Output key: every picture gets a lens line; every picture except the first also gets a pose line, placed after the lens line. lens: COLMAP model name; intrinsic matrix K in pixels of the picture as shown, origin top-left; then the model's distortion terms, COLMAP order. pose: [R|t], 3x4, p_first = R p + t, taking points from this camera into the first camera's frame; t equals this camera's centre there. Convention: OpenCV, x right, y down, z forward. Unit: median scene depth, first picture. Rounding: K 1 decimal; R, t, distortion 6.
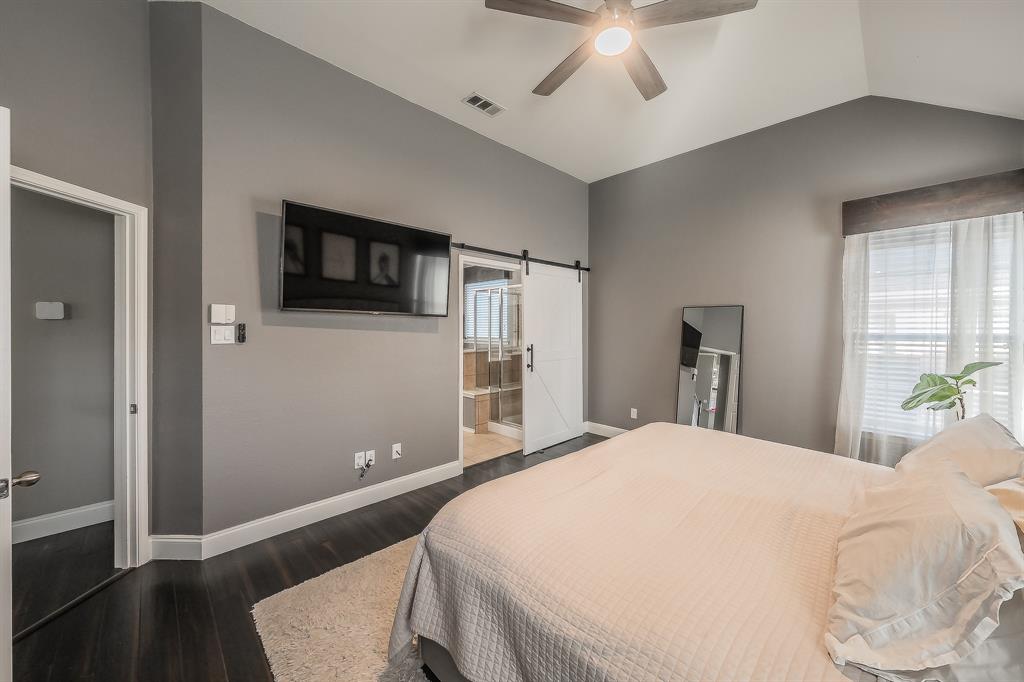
lens RADIAL K [[384.4, 0, 509.8], [0, 384.4, 331.8], [0, 0, 1]] dist [-0.000558, -0.000068]
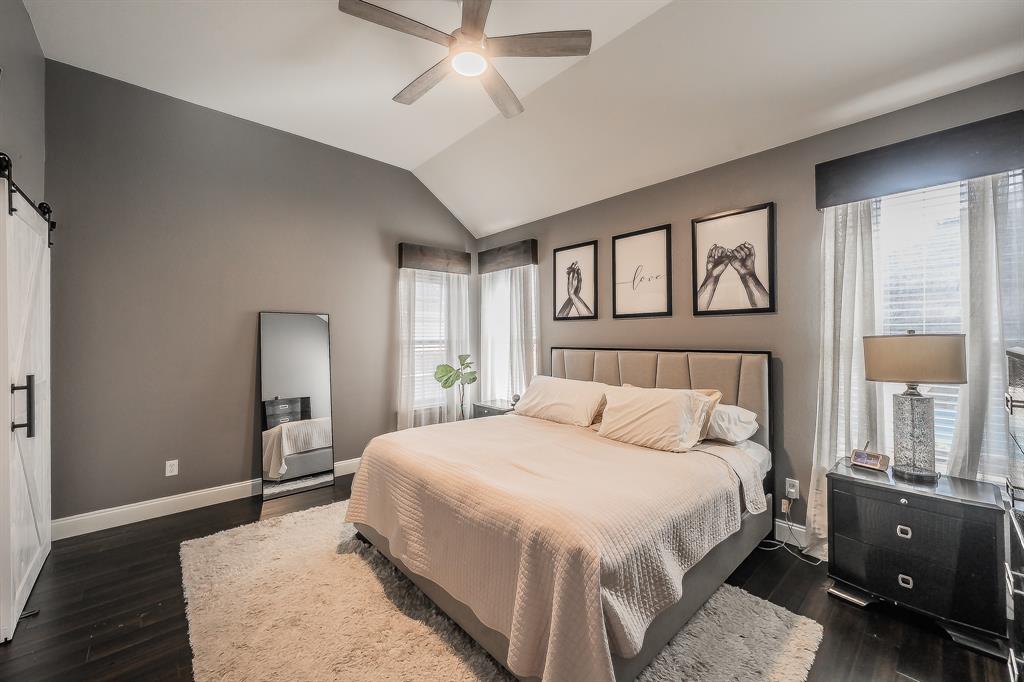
lens RADIAL K [[409.6, 0, 516.5], [0, 409.6, 336.1], [0, 0, 1]] dist [-0.000243, 0.000052]
pose [[-0.000739, 0.006041, 0.999981, -0.577694], [0.028329, 0.999581, -0.006018, 0.009690], [-0.999598, 0.028324, -0.000910, 0.630595]]
